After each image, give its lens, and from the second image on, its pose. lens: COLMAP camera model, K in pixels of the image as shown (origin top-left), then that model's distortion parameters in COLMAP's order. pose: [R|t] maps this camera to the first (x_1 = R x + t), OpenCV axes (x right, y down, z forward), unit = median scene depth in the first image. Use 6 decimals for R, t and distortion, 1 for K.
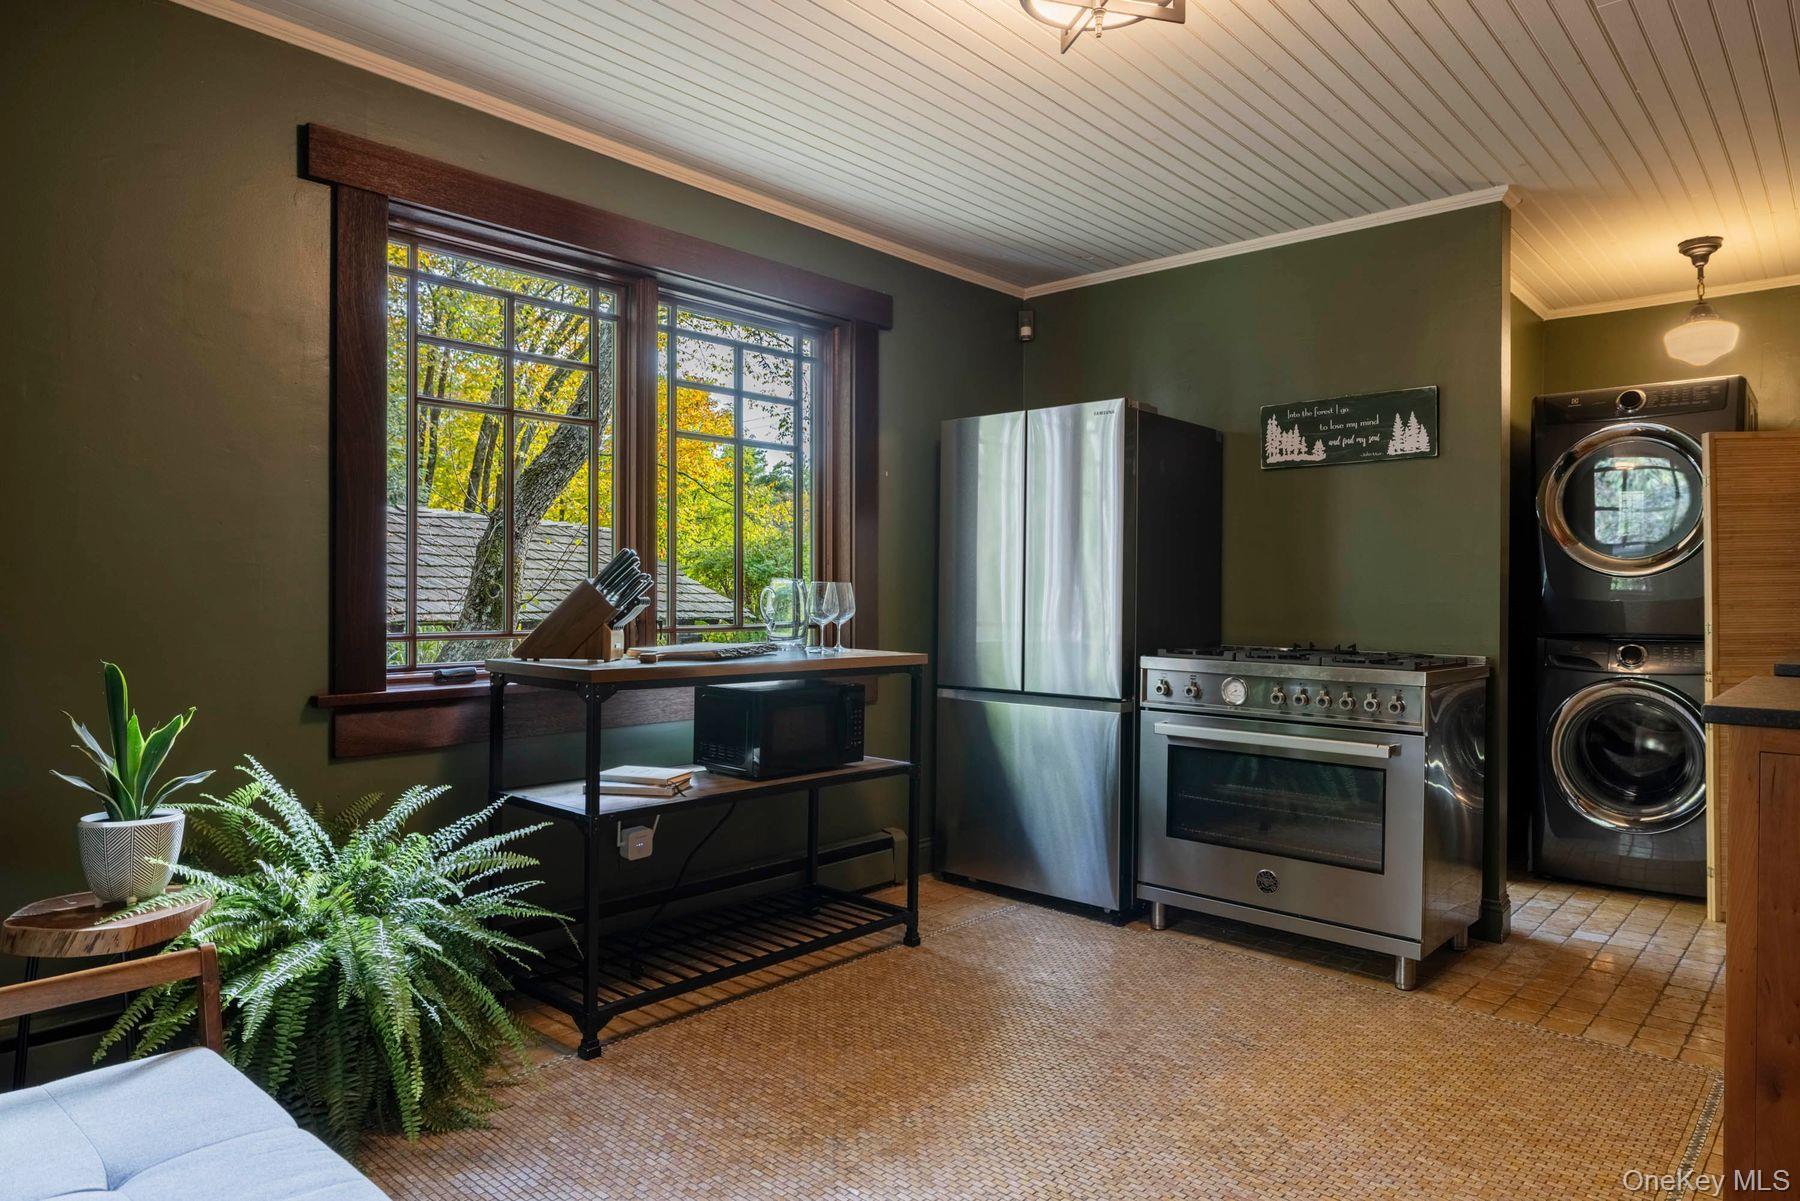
lens RADIAL K [[1117.4, 0, 899.6], [0, 1117.4, 598.0], [0, 0, 1]] dist [0.000055, -0.000520]
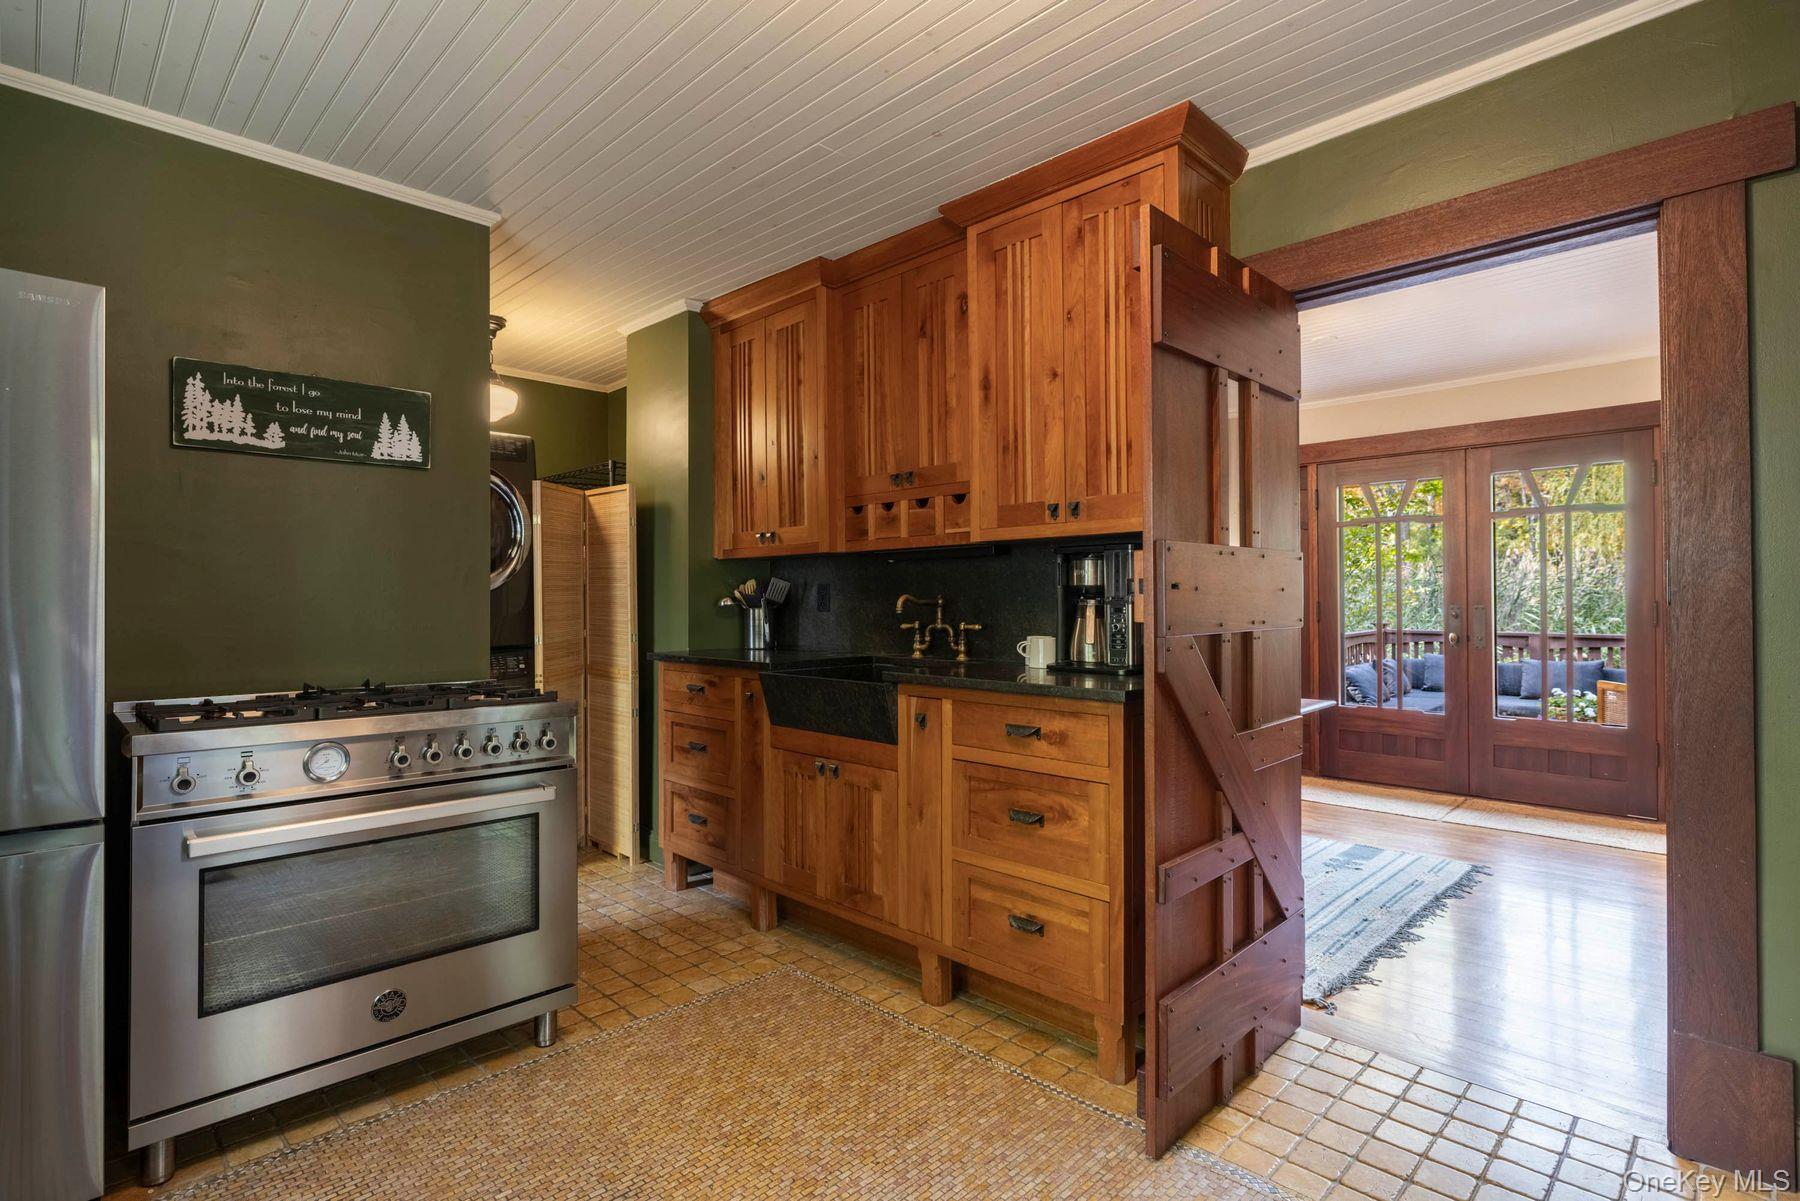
lens RADIAL K [[872.2, 0, 899.4], [0, 872.2, 590.3], [0, 0, 1]] dist [0.002713, 0.000575]
pose [[0.051872, 0.004884, 0.998642, -0.218449], [0.012751, 0.999903, -0.005553, -0.016384], [-0.998572, 0.013022, 0.051805, 0.559411]]
